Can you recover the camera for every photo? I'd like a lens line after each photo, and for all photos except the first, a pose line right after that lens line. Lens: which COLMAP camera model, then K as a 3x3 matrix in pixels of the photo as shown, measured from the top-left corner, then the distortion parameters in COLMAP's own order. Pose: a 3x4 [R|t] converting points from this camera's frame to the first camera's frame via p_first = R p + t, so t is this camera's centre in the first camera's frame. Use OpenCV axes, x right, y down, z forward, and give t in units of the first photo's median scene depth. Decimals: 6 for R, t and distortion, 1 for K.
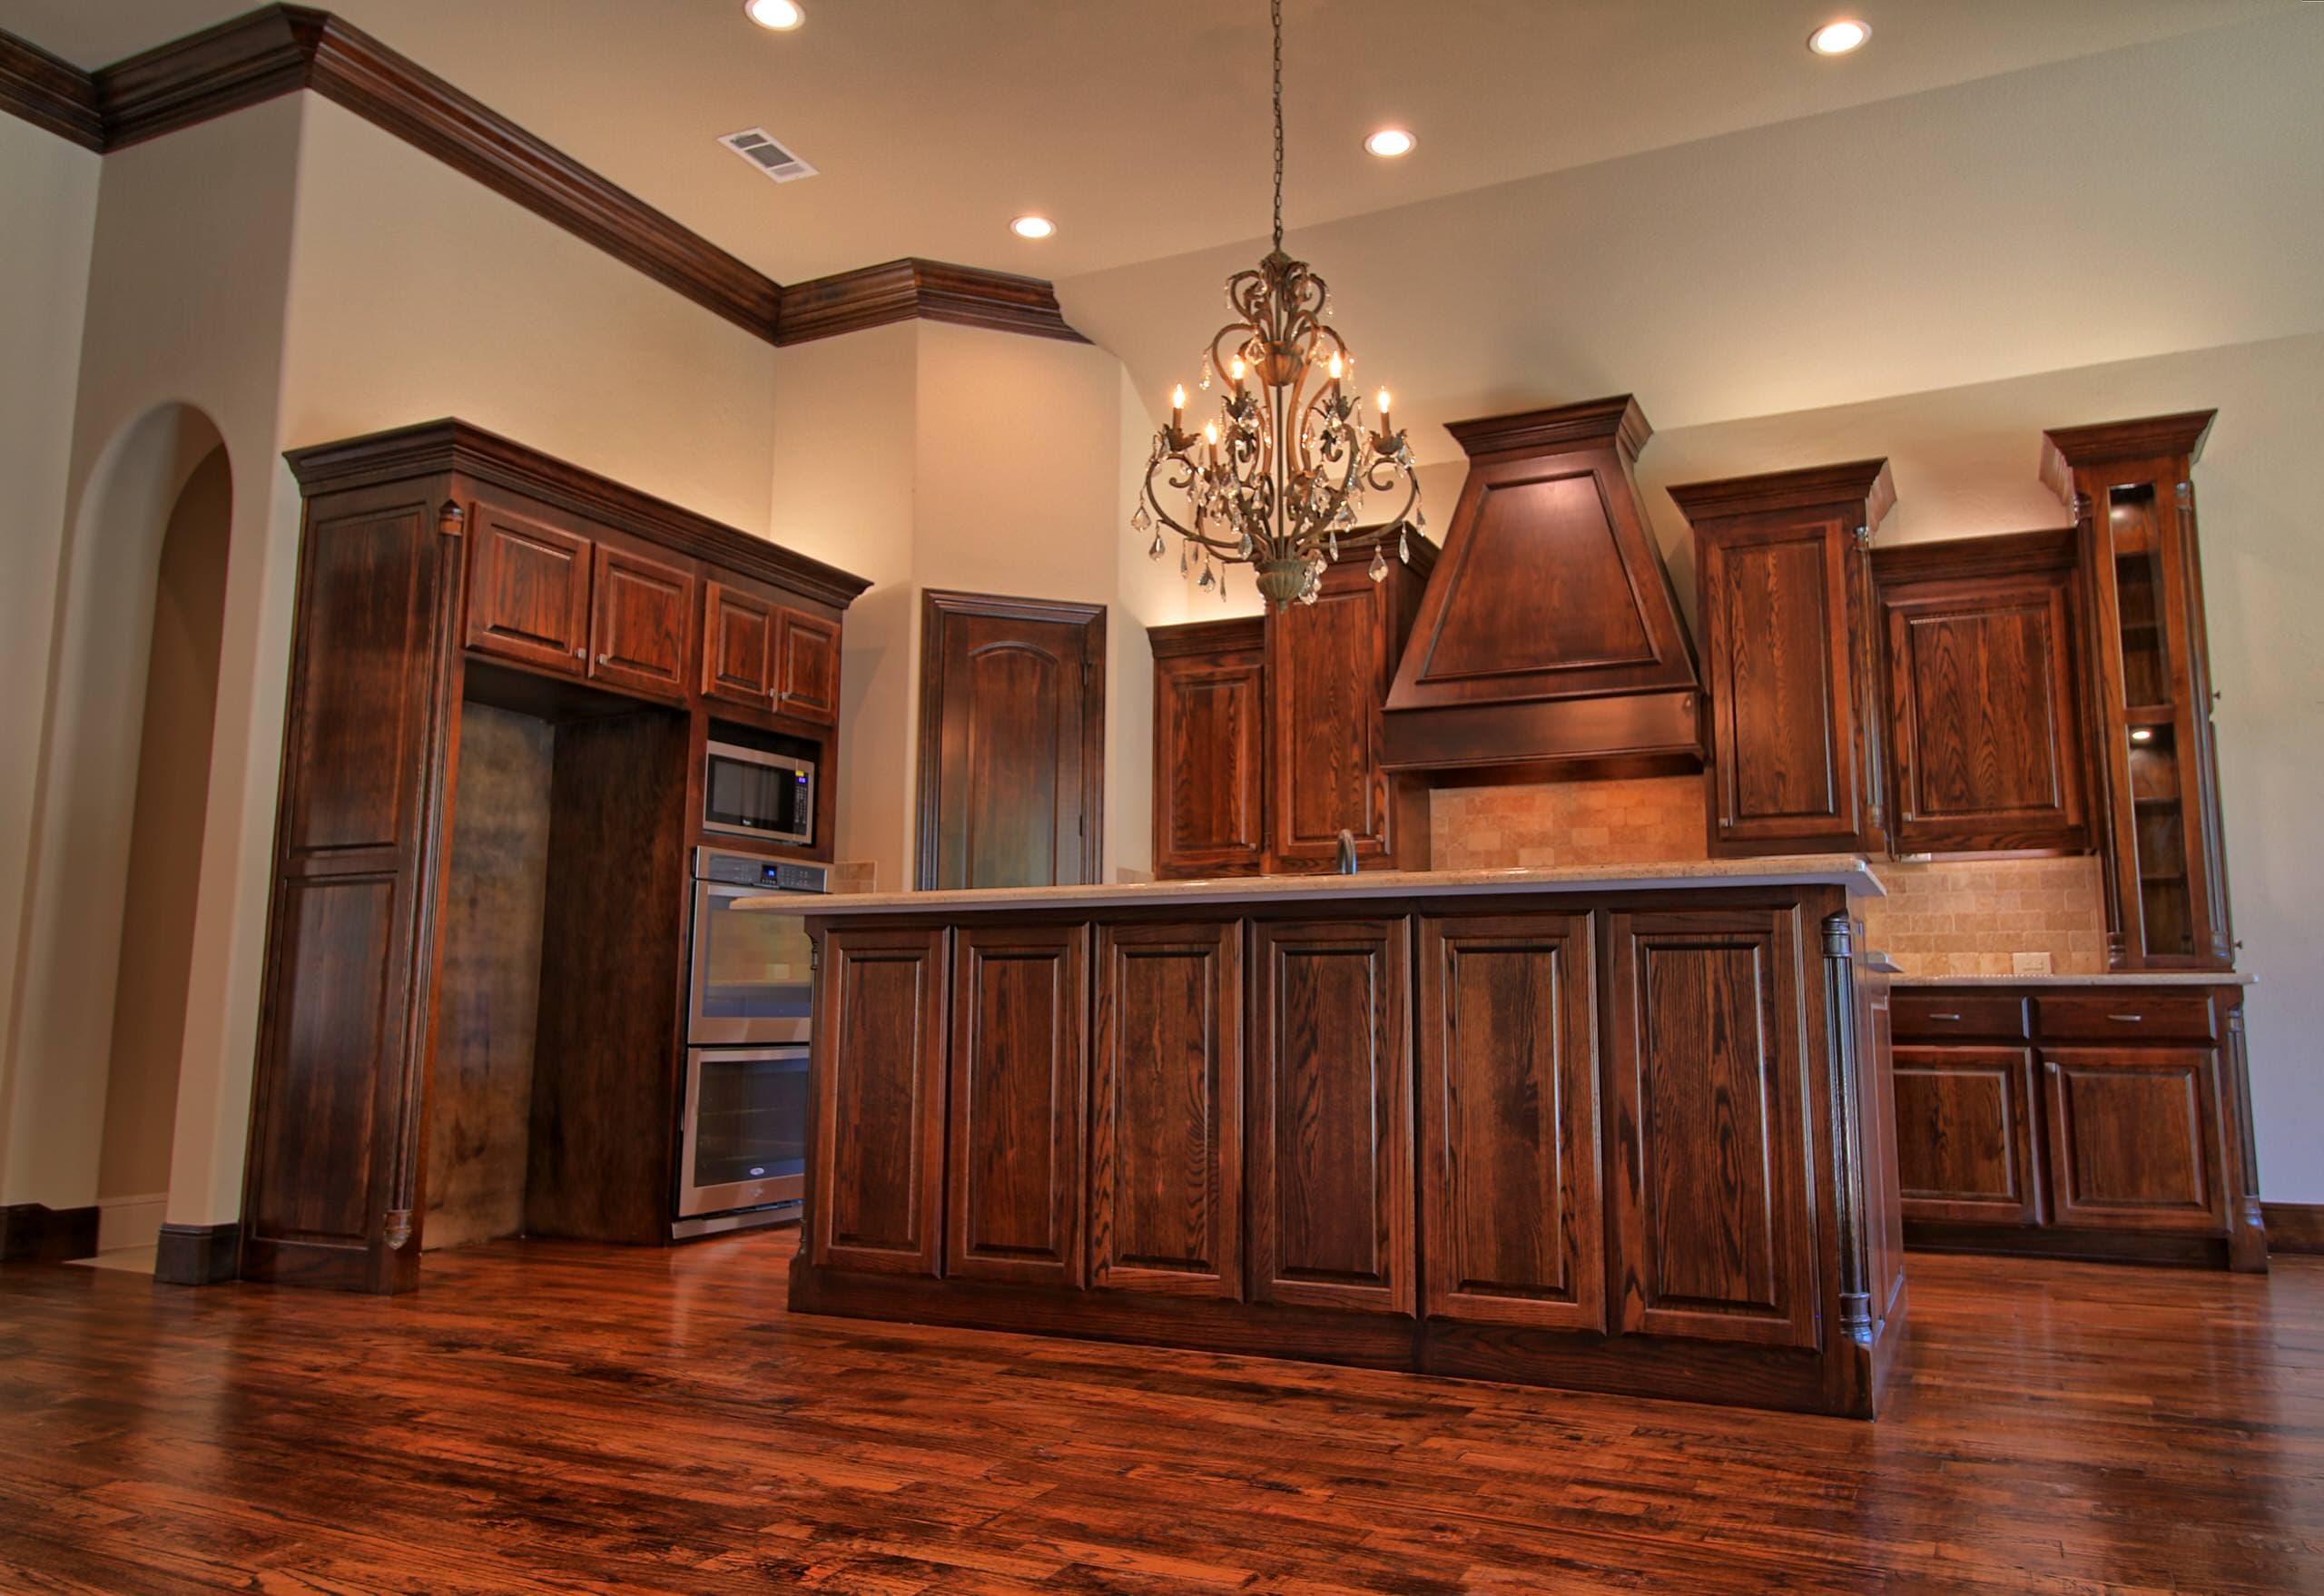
lens RADIAL K [[1626.9, 0, 1175.7], [0, 1626.9, 784.1], [0, 0, 1]] dist [0.002182, 0.012235]
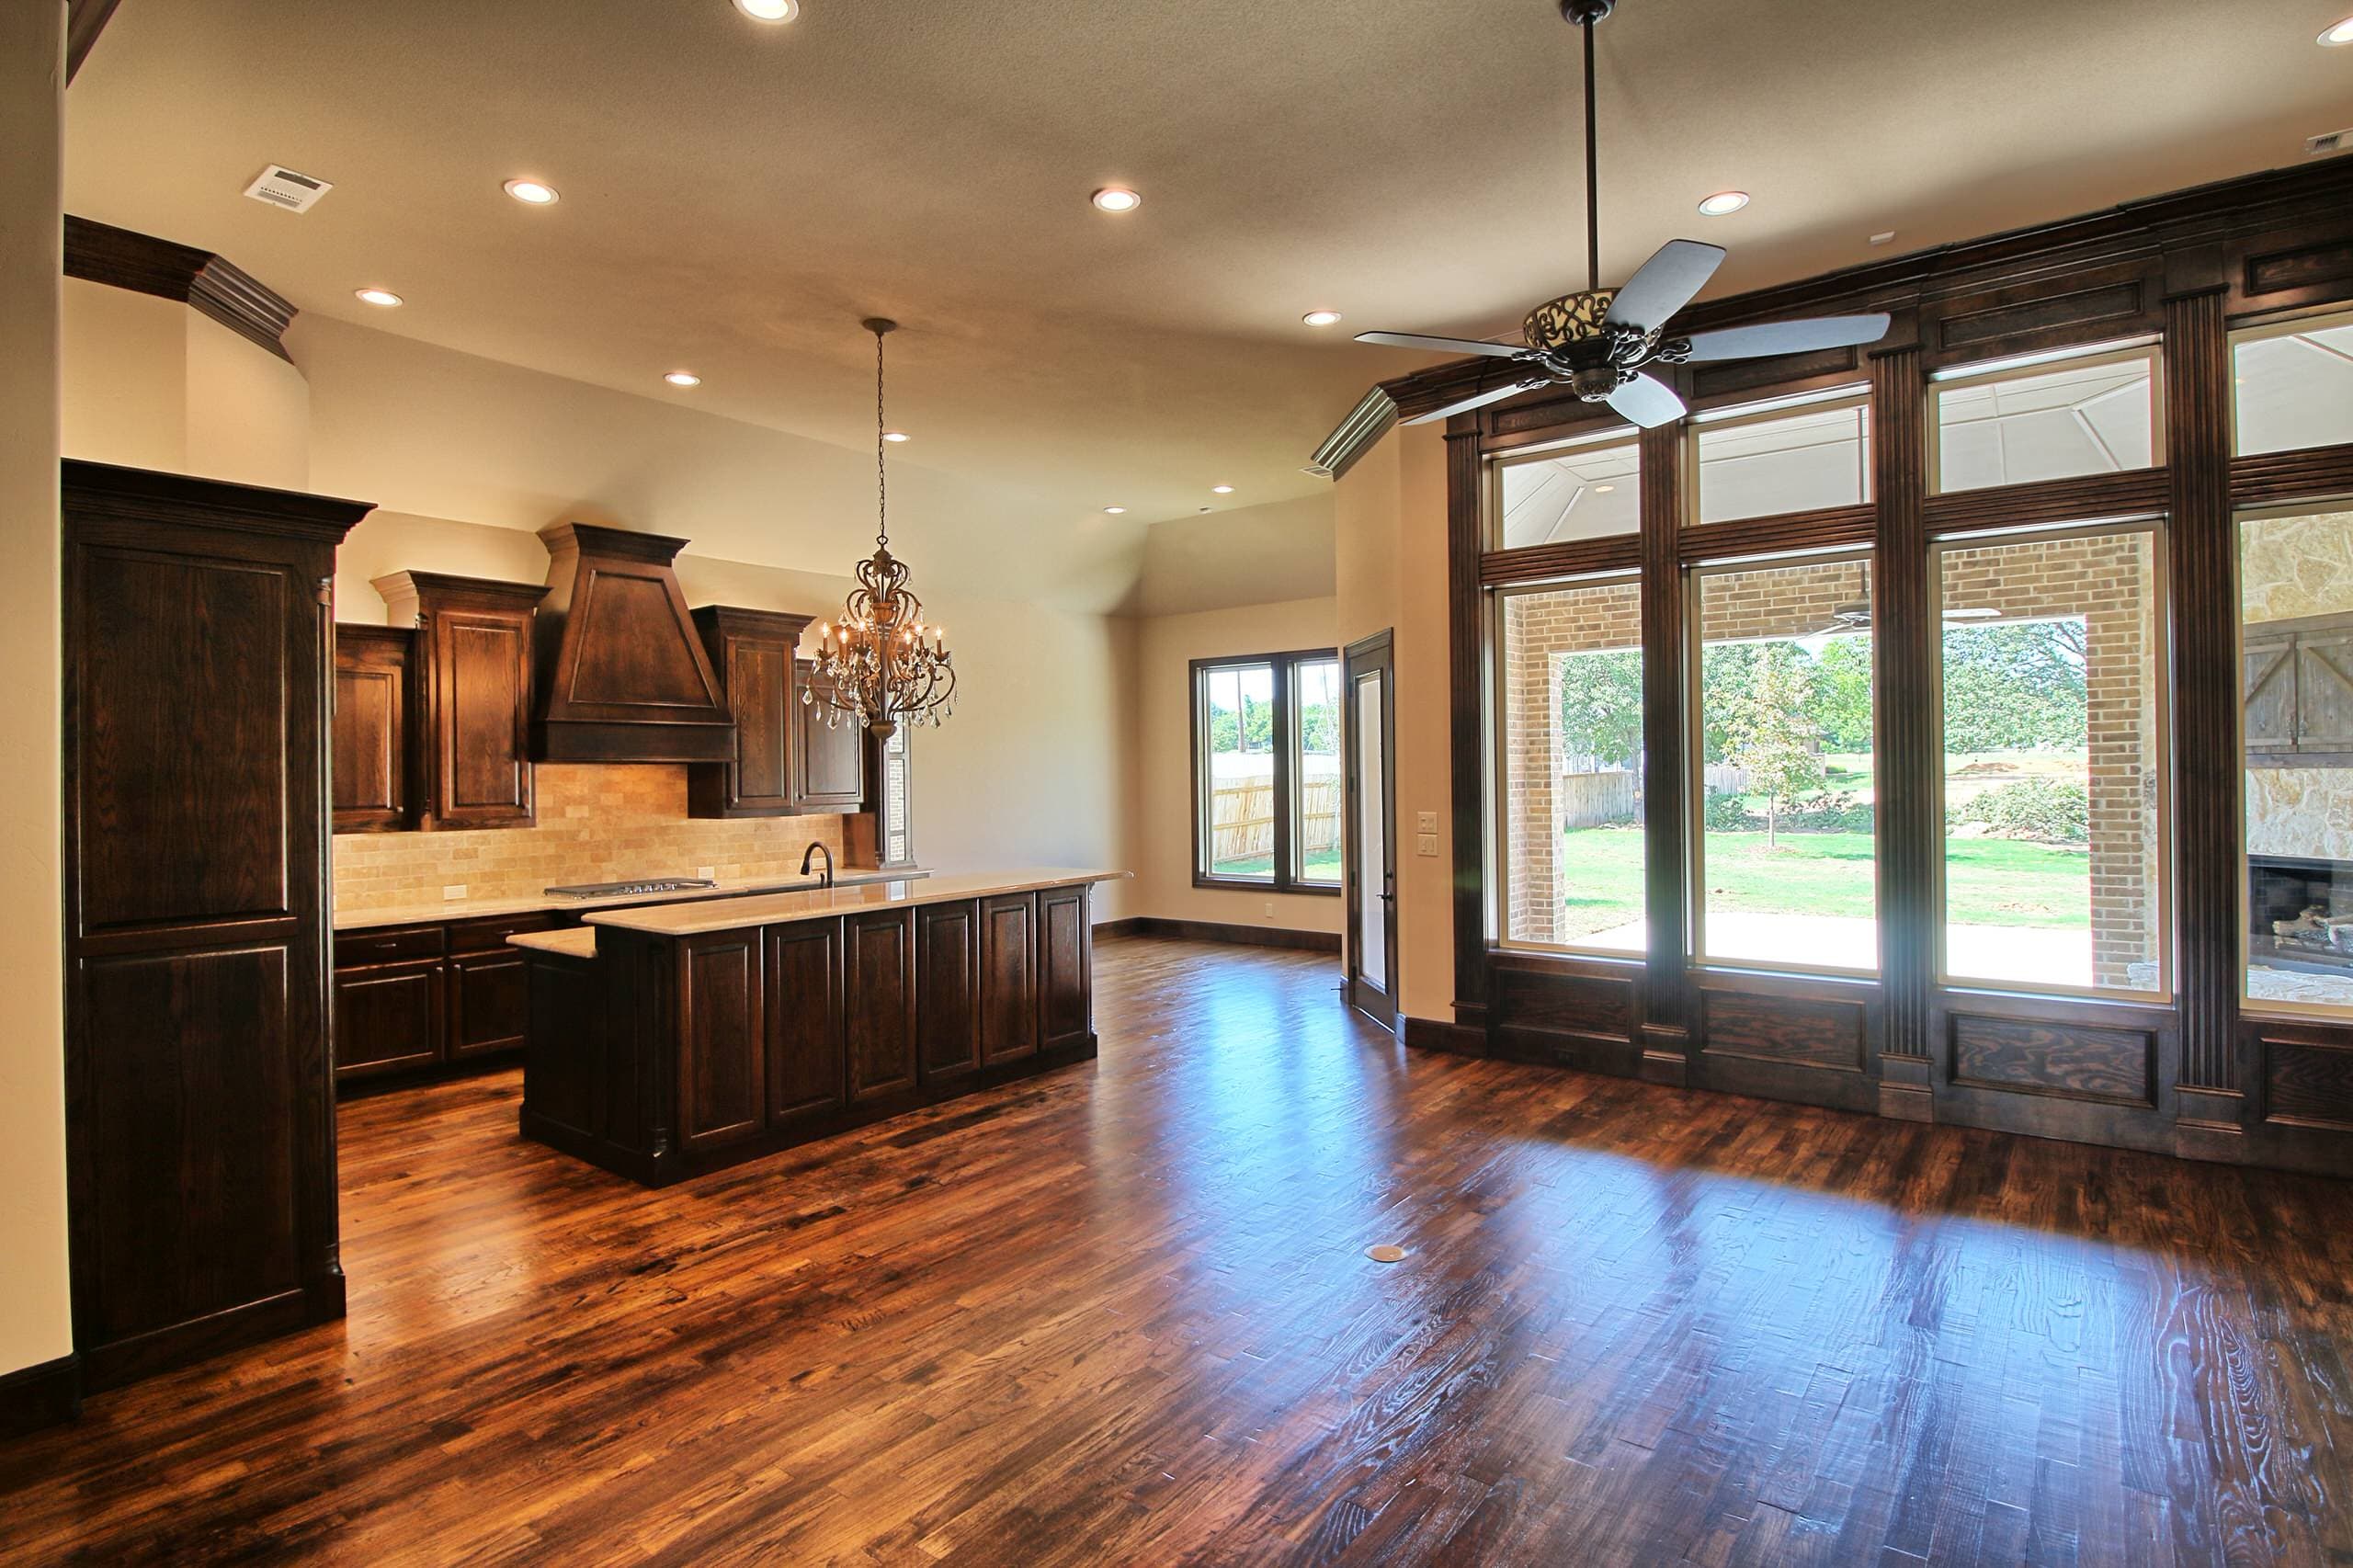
lens RADIAL K [[1202.8, 0, 1181.0], [0, 1202.8, 769.1], [0, 0, 1]] dist [-0.004780, -0.000642]
pose [[0.200938, -0.006630, 0.979581, -0.916251], [-0.121029, 0.992148, 0.031542, -0.118164], [-0.972099, -0.124896, 0.198558, 0.261275]]
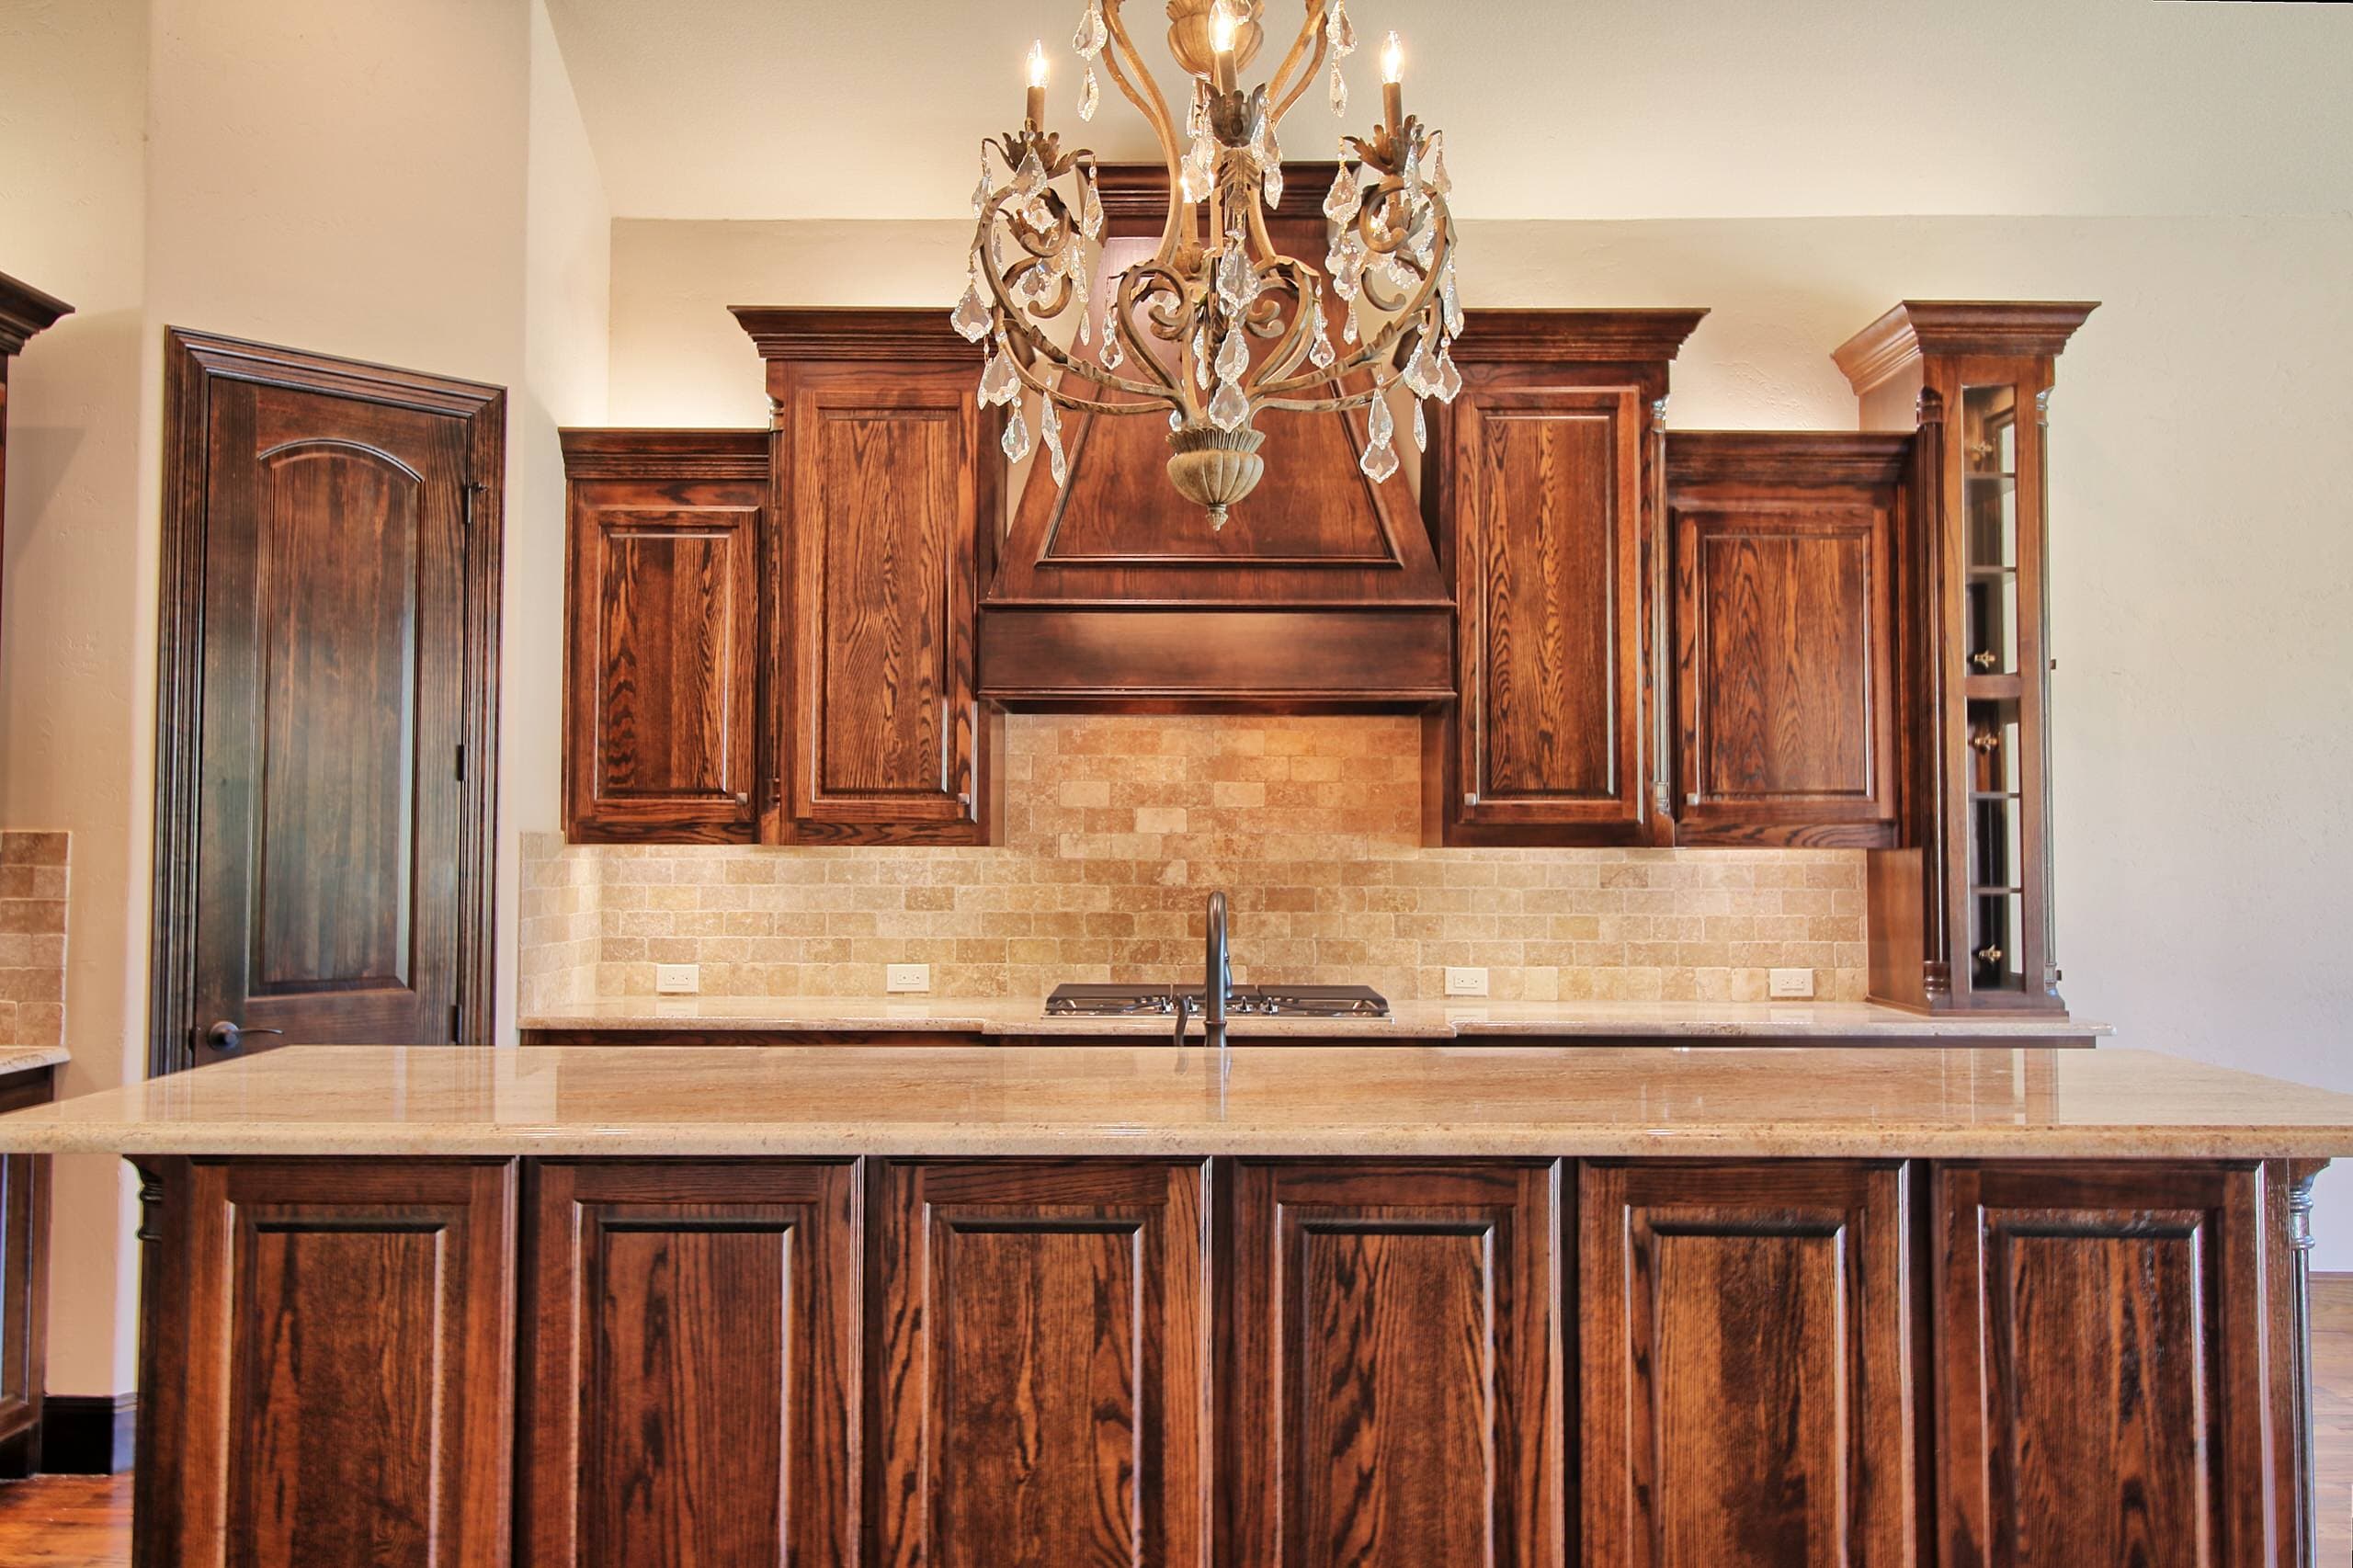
lens RADIAL K [[1893.5, 0, 1153.1], [0, 1893.5, 763.1], [0, 0, 1]] dist [0.015656, -0.008836]
pose [[0.902019, 0.014428, 0.431455, -0.153533], [-0.058021, 0.994425, 0.088049, -0.059370], [-0.427779, -0.104455, 0.897827, 0.327281]]
